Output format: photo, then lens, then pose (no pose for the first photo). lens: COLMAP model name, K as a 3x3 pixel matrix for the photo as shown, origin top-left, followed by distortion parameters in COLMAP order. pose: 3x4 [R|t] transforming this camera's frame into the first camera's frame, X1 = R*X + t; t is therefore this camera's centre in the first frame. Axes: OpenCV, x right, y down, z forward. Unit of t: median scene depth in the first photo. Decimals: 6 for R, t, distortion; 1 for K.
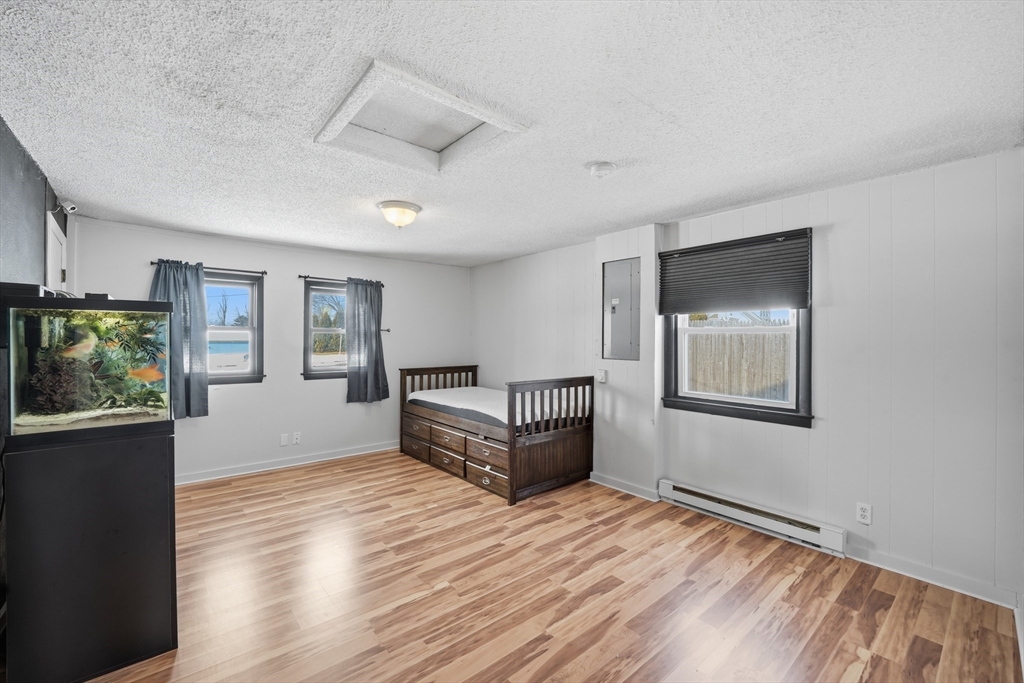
lens RADIAL K [[417.0, 0, 512.0], [0, 417.0, 341.5], [0, 0, 1]] dist [-0.001062, -0.006473]
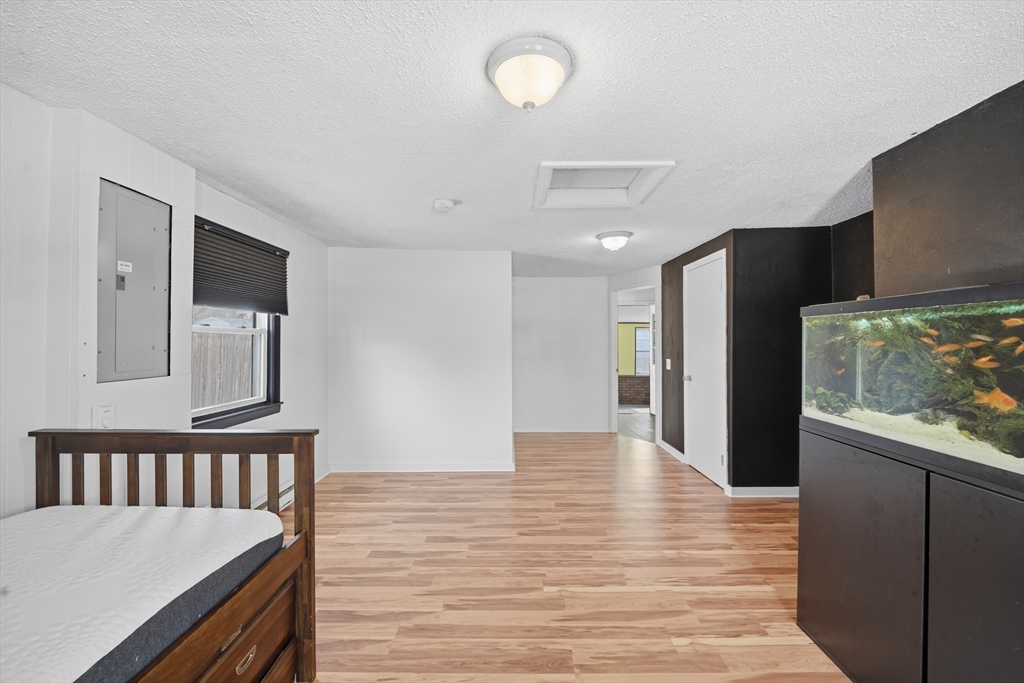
lens RADIAL K [[417.0, 0, 512.0], [0, 417.0, 341.5], [0, 0, 1]] dist [-0.001062, -0.006473]
pose [[-0.752543, -0.003067, 0.658536, -0.687159], [0.004456, 0.999943, 0.009749, -0.010993], [-0.658528, 0.010271, -0.752486, 1.651378]]
